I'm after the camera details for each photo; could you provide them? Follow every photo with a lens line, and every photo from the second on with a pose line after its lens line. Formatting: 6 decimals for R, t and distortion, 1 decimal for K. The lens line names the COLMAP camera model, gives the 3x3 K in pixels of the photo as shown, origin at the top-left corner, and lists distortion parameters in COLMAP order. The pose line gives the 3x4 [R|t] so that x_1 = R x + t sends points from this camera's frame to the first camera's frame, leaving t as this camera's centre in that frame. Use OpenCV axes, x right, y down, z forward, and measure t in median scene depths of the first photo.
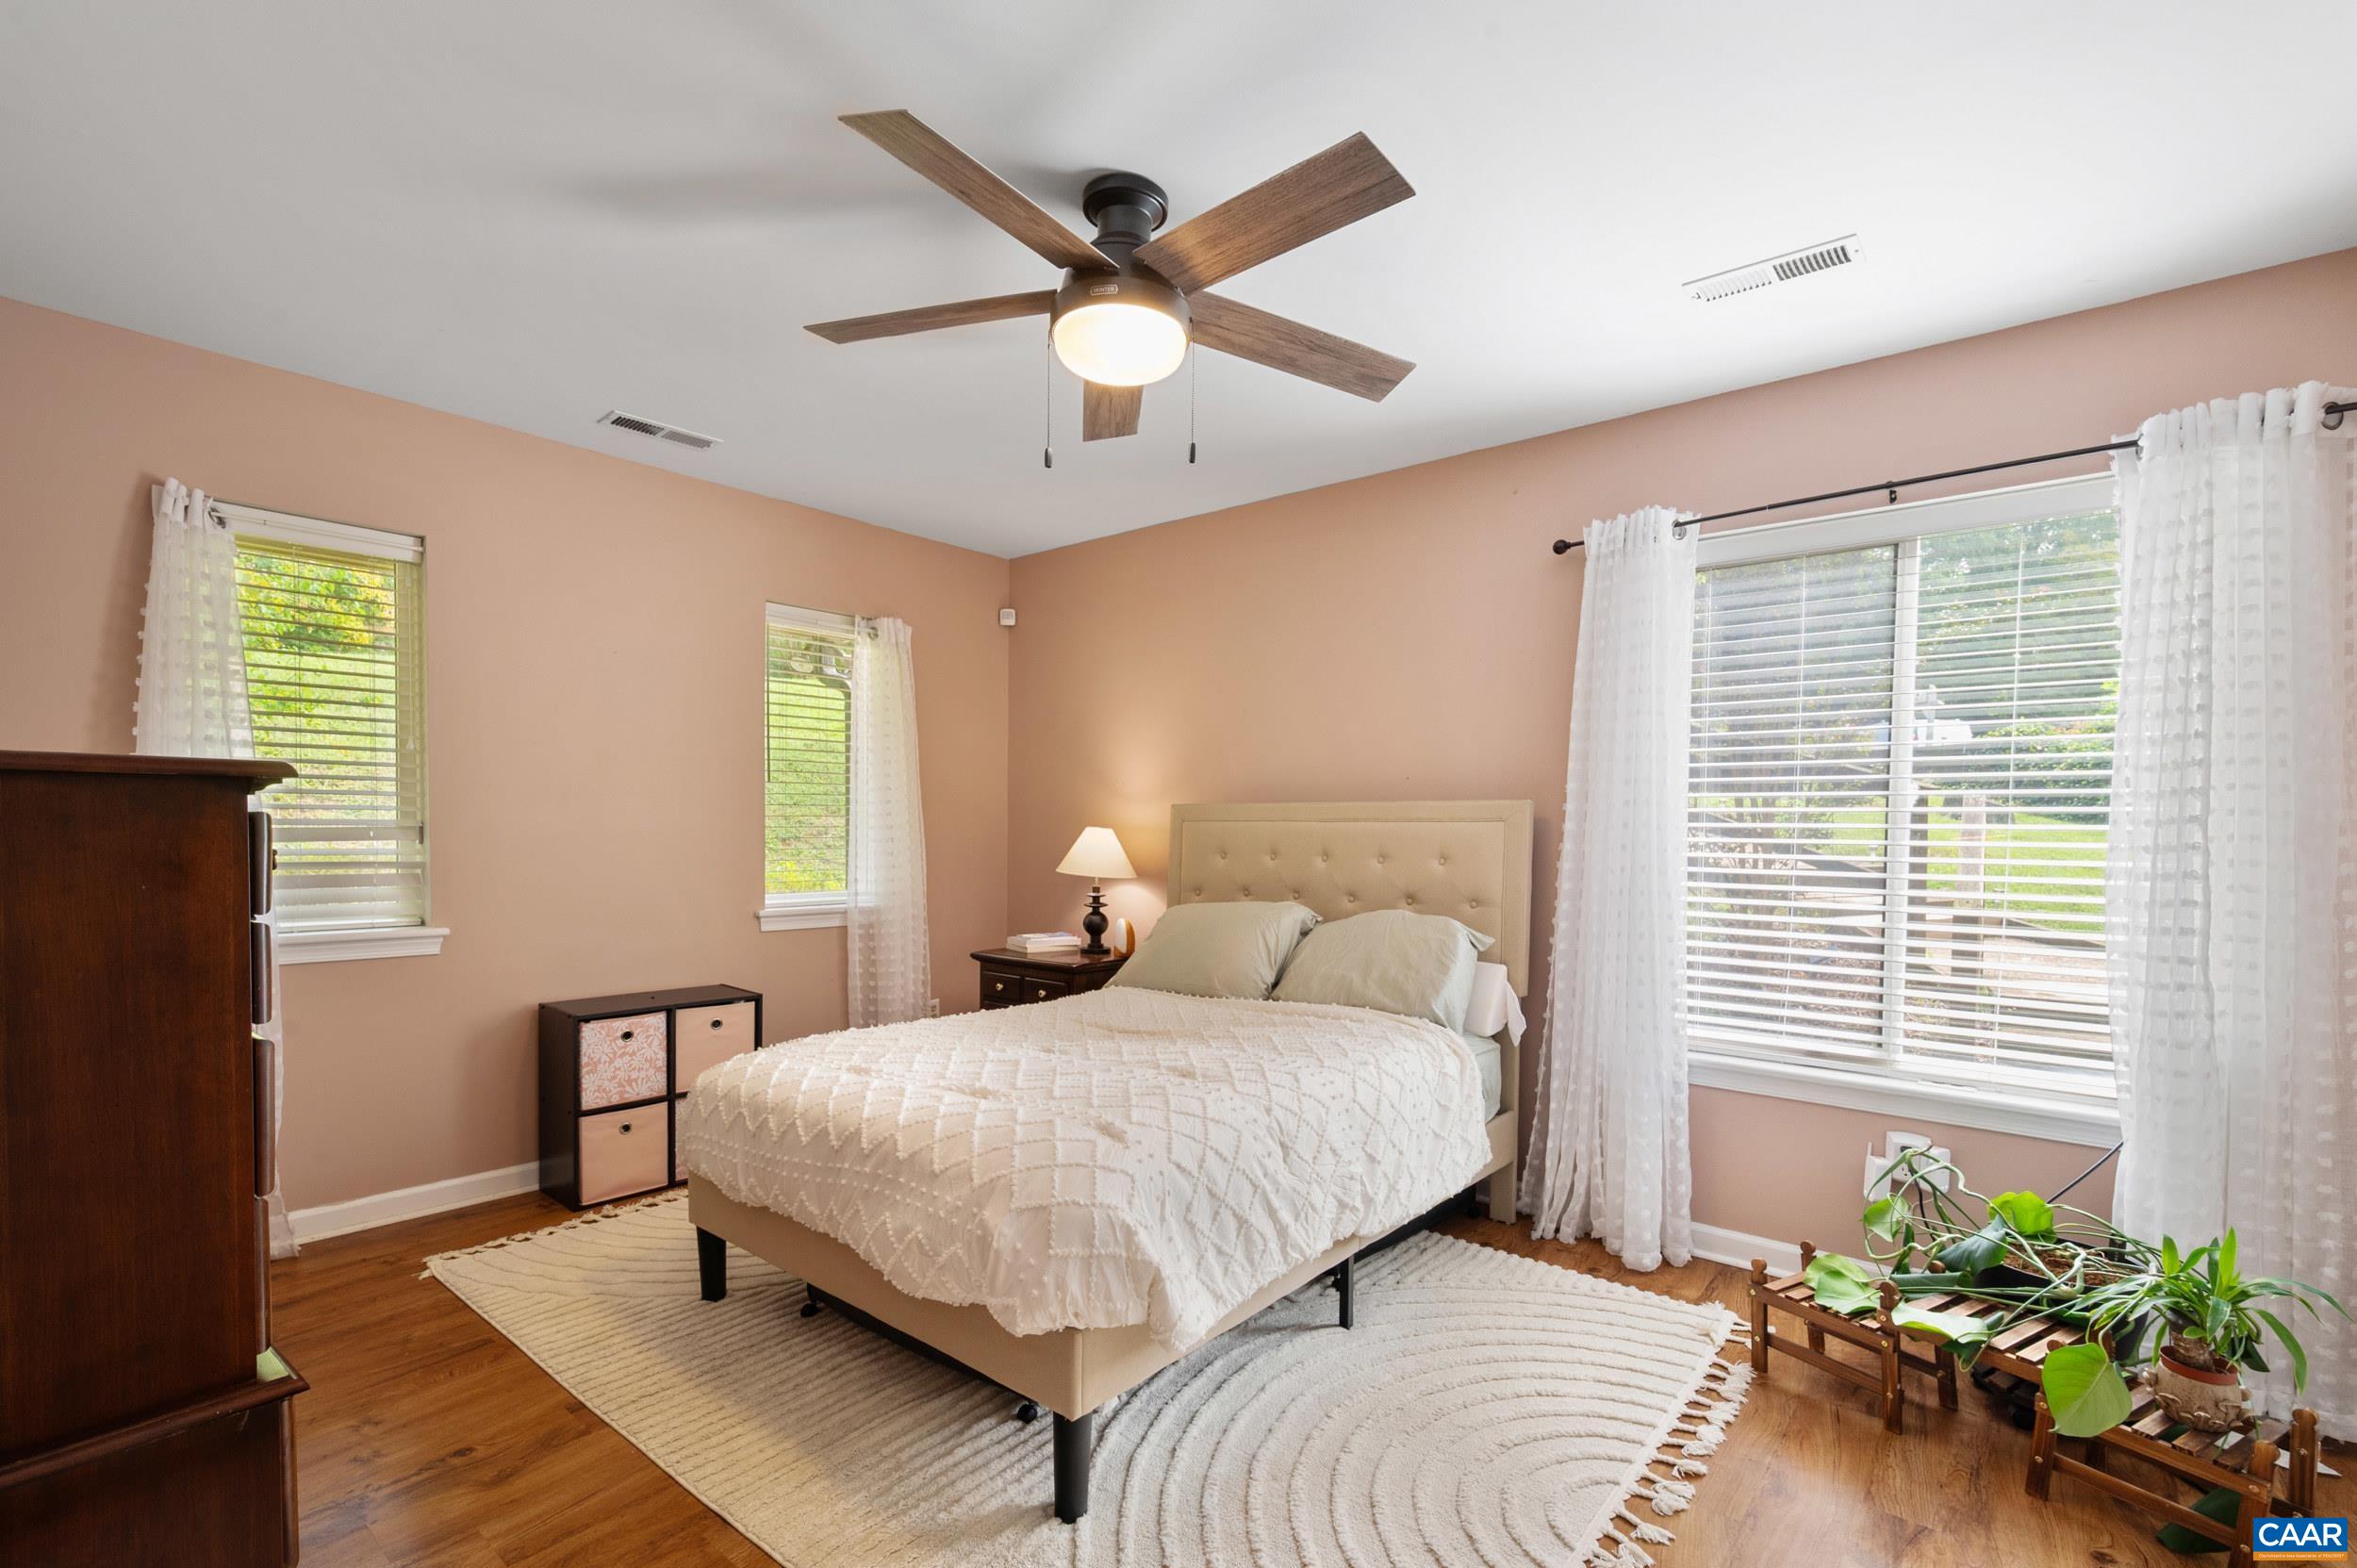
lens RADIAL K [[1061.2, 0, 1186.3], [0, 1061.2, 861.8], [0, 0, 1]] dist [-0.000624, 0.000421]
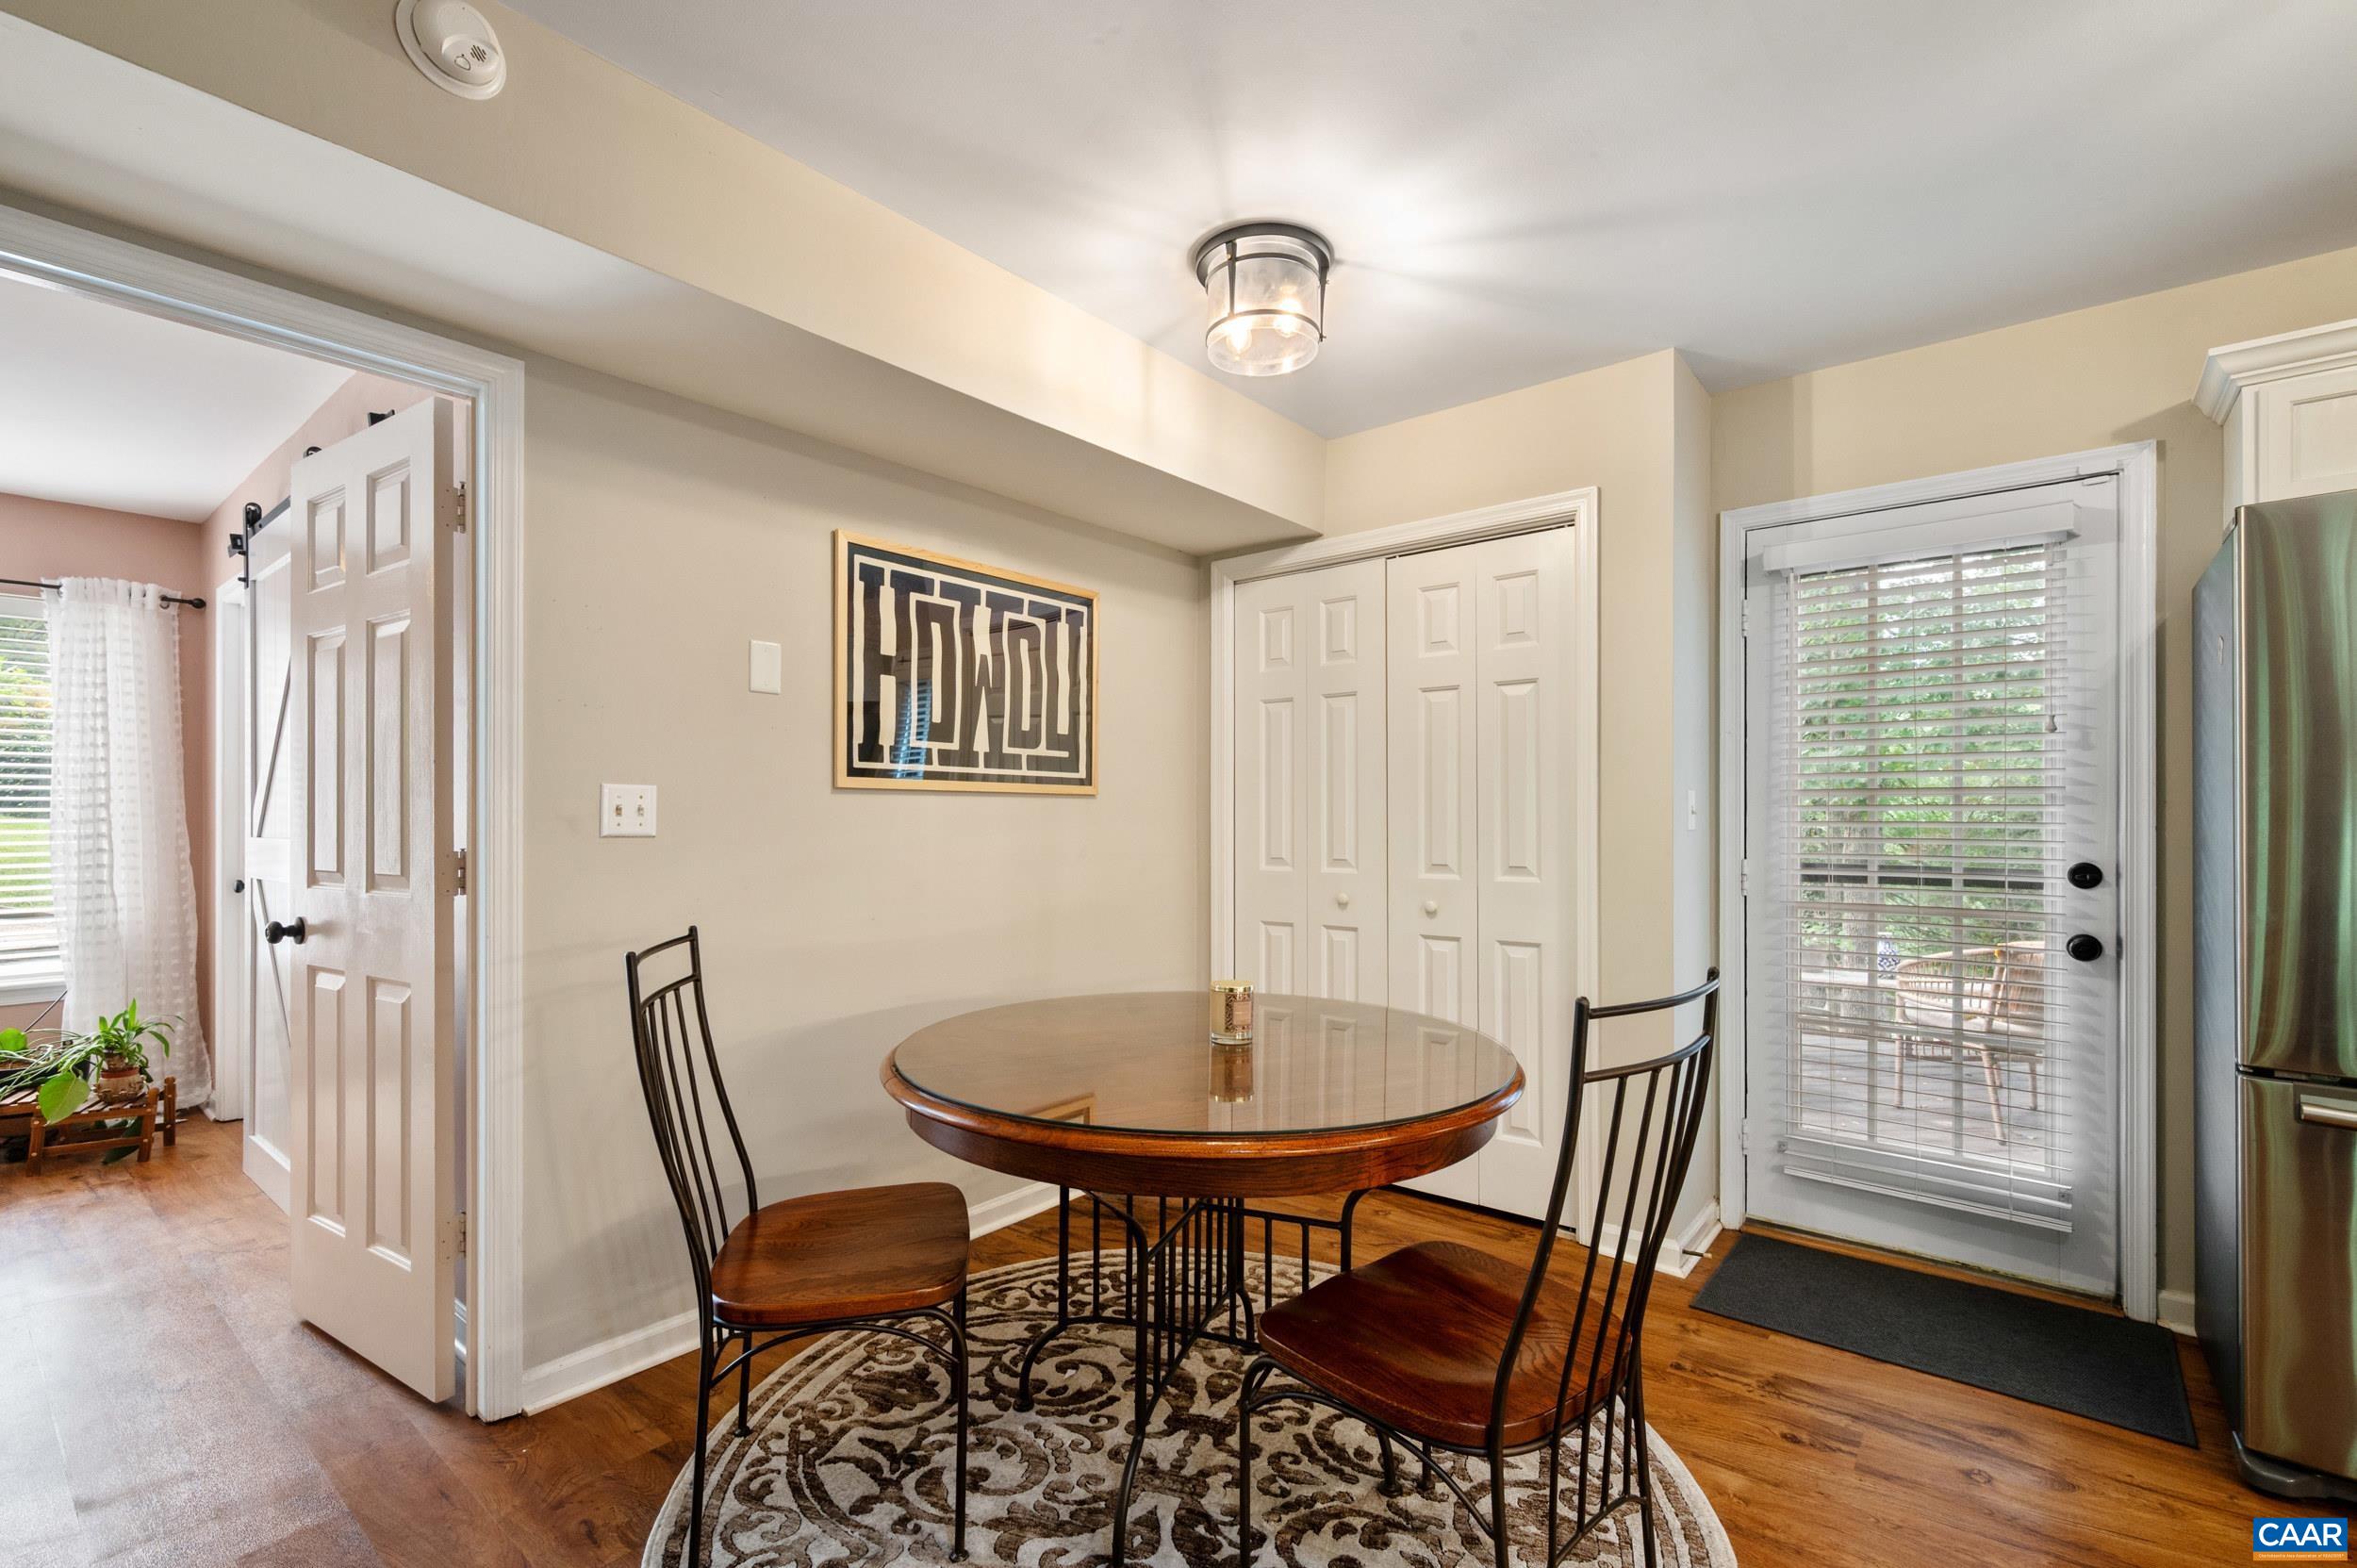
lens RADIAL K [[1061.2, 0, 1176.3], [0, 1061.2, 803.8], [0, 0, 1]] dist [-0.000624, 0.000421]
pose [[-0.008198, 0.005294, 0.999952, -0.902677], [0.043514, 0.999041, -0.004932, 0.048165], [-0.999019, 0.043471, -0.008421, -0.843411]]
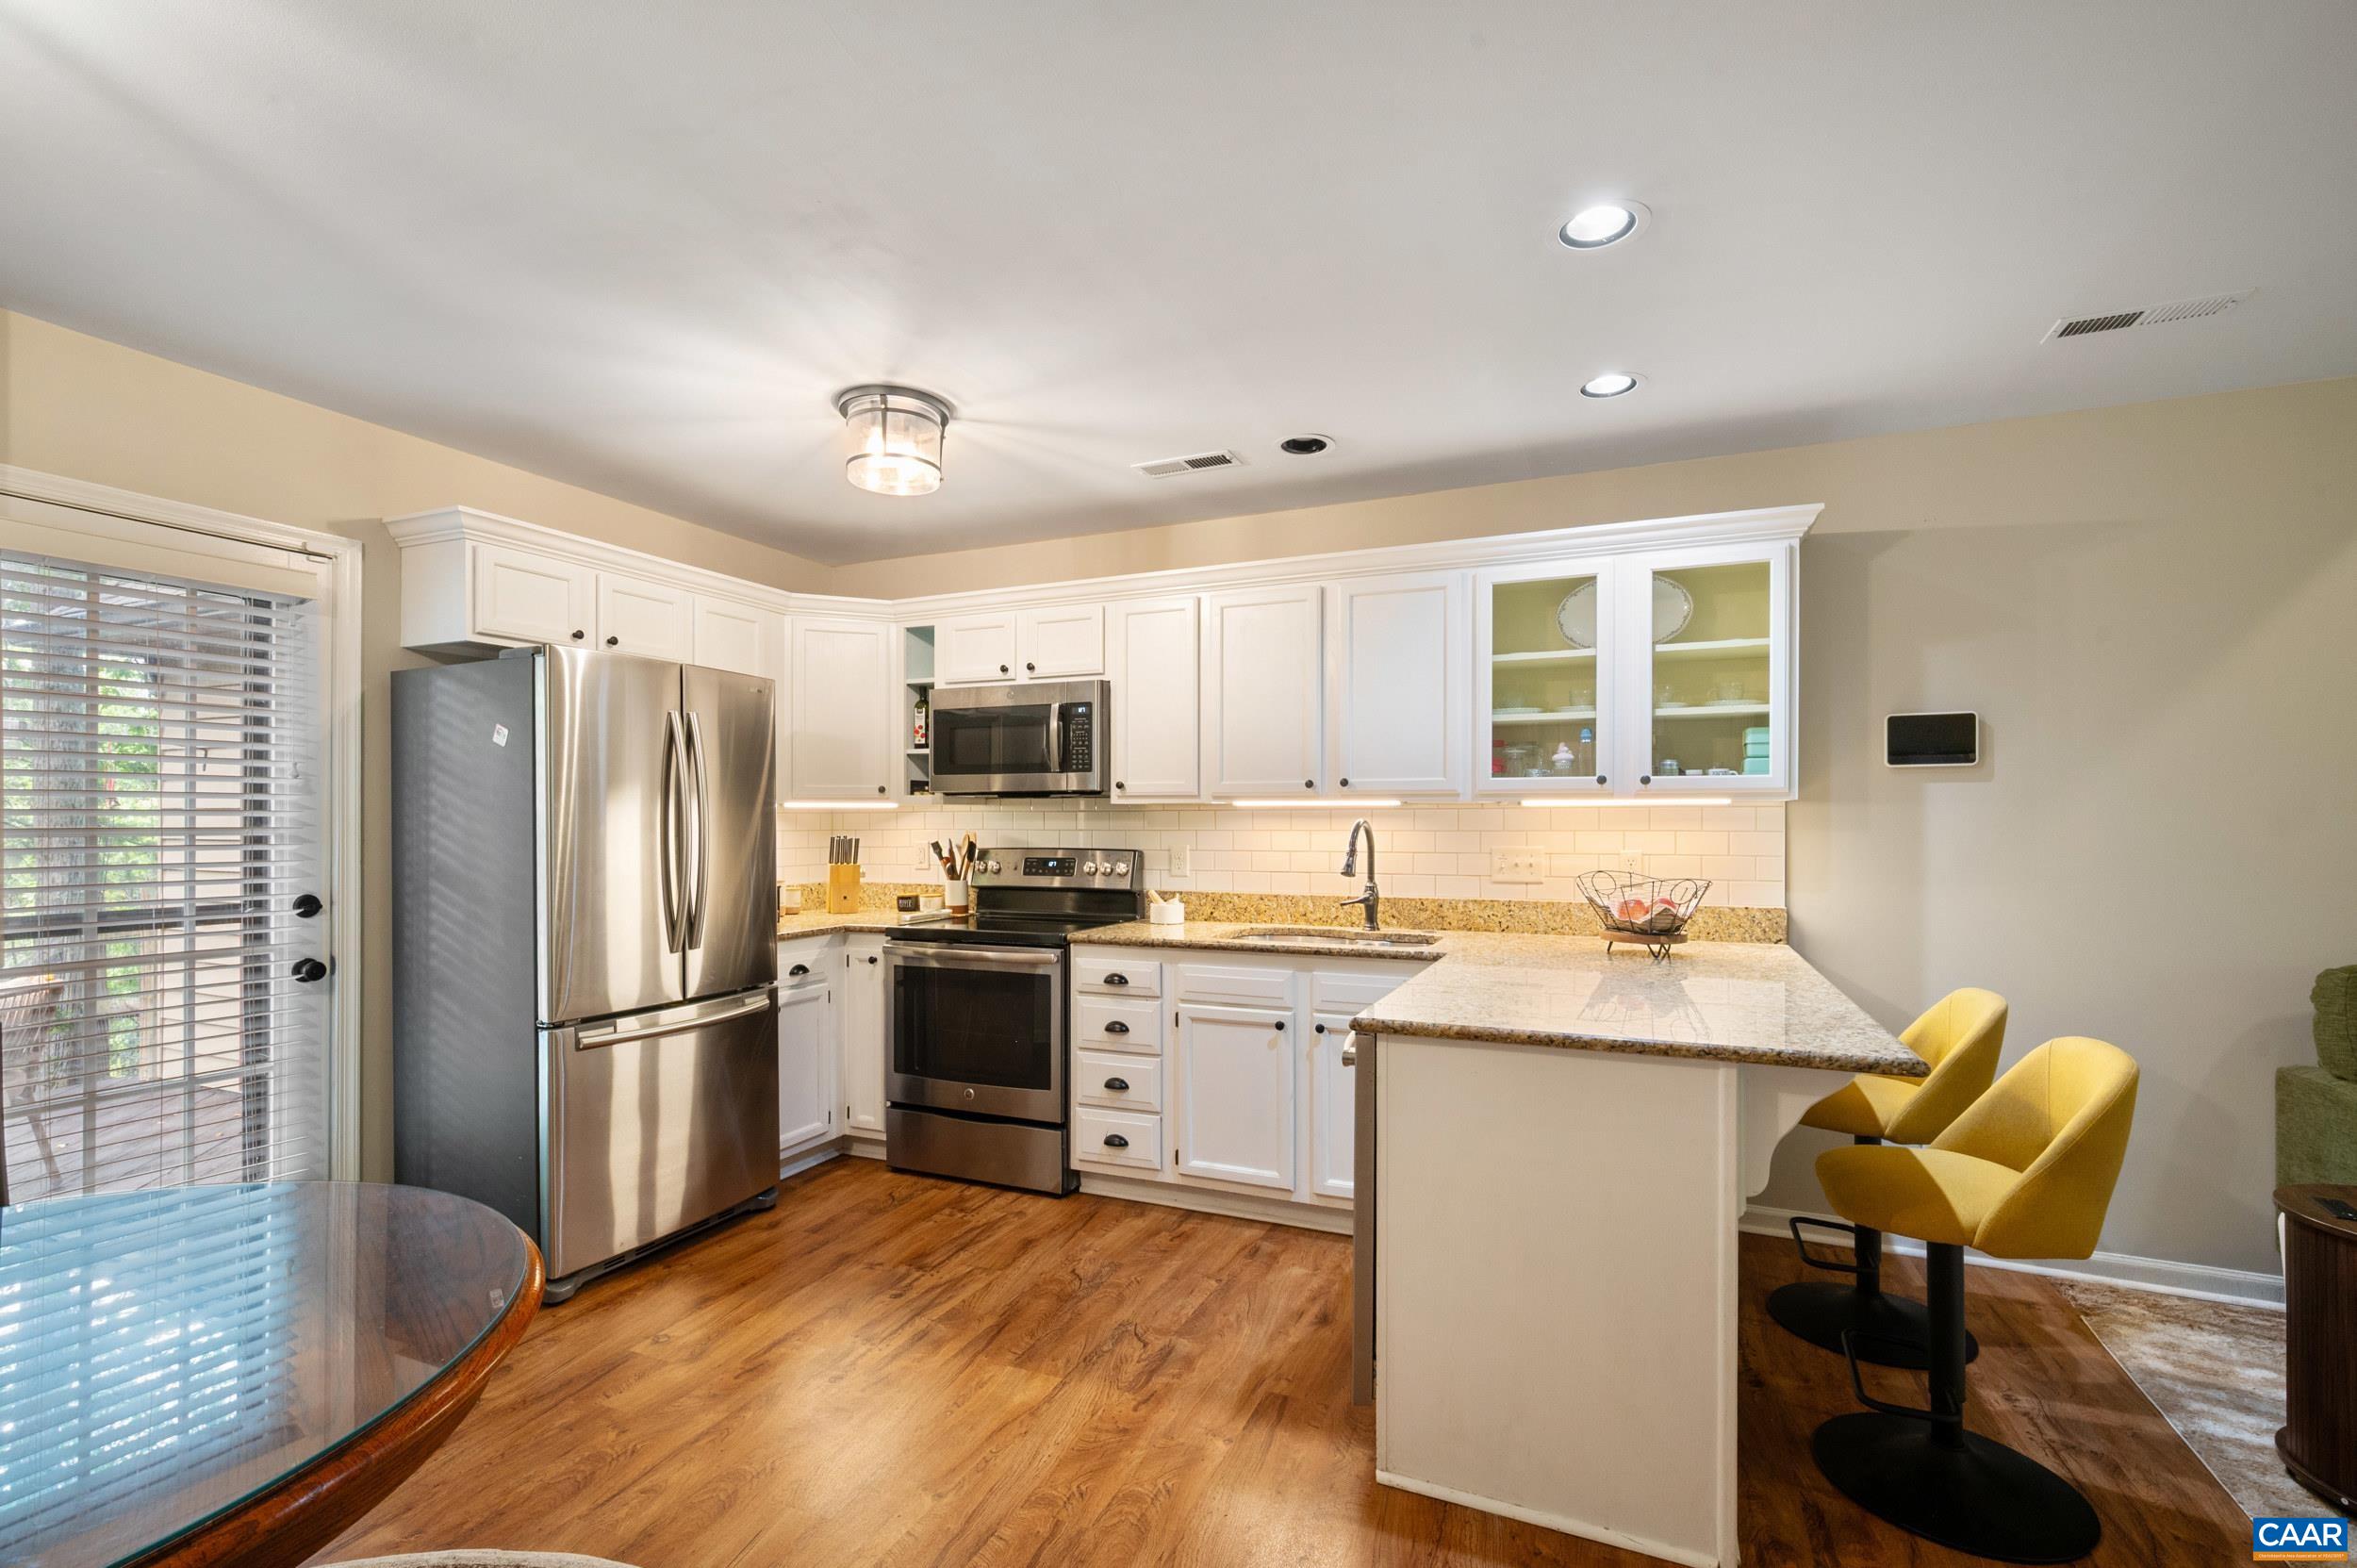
lens RADIAL K [[1061.2, 0, 1185.0], [0, 1061.2, 789.6], [0, 0, 1]] dist [-0.000624, 0.000421]
pose [[-0.960229, -0.009608, -0.279050, -0.787677], [-0.016264, 0.999636, 0.021547, 0.030397], [0.278741, 0.025229, -0.960035, -0.708753]]
